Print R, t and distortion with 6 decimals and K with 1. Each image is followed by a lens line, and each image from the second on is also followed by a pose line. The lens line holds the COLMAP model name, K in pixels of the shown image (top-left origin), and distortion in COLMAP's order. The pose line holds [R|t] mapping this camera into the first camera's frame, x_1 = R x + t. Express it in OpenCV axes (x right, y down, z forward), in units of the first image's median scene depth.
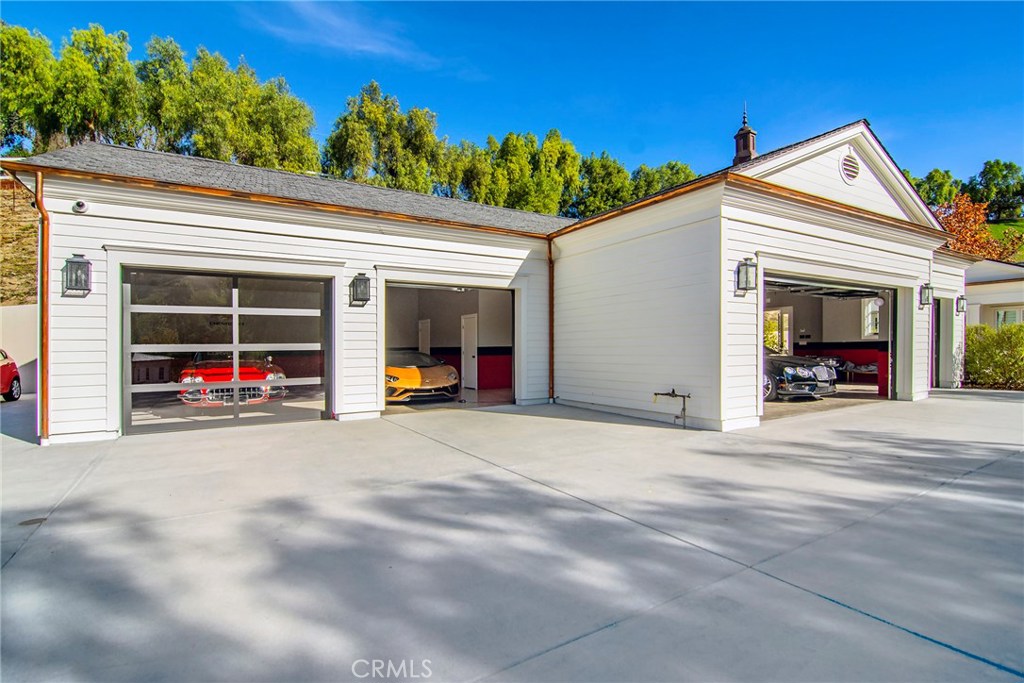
lens RADIAL K [[497.5, 0, 508.5], [0, 497.5, 339.1], [0, 0, 1]] dist [-0.003416, -0.000958]
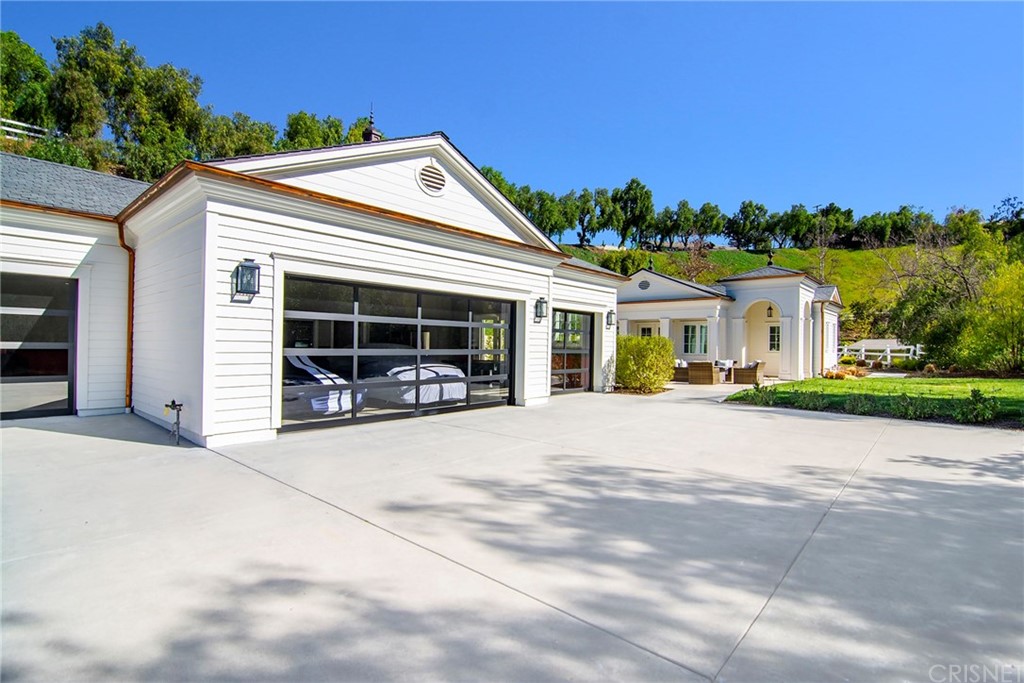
lens RADIAL K [[492.2, 0, 504.6], [0, 492.2, 349.8], [0, 0, 1]] dist [0.000571, -0.000573]
pose [[0.958755, 0.022693, 0.283327, 0.469817], [-0.029584, 0.999361, 0.020067, -0.018726], [-0.282691, -0.027621, 0.958813, -0.010919]]
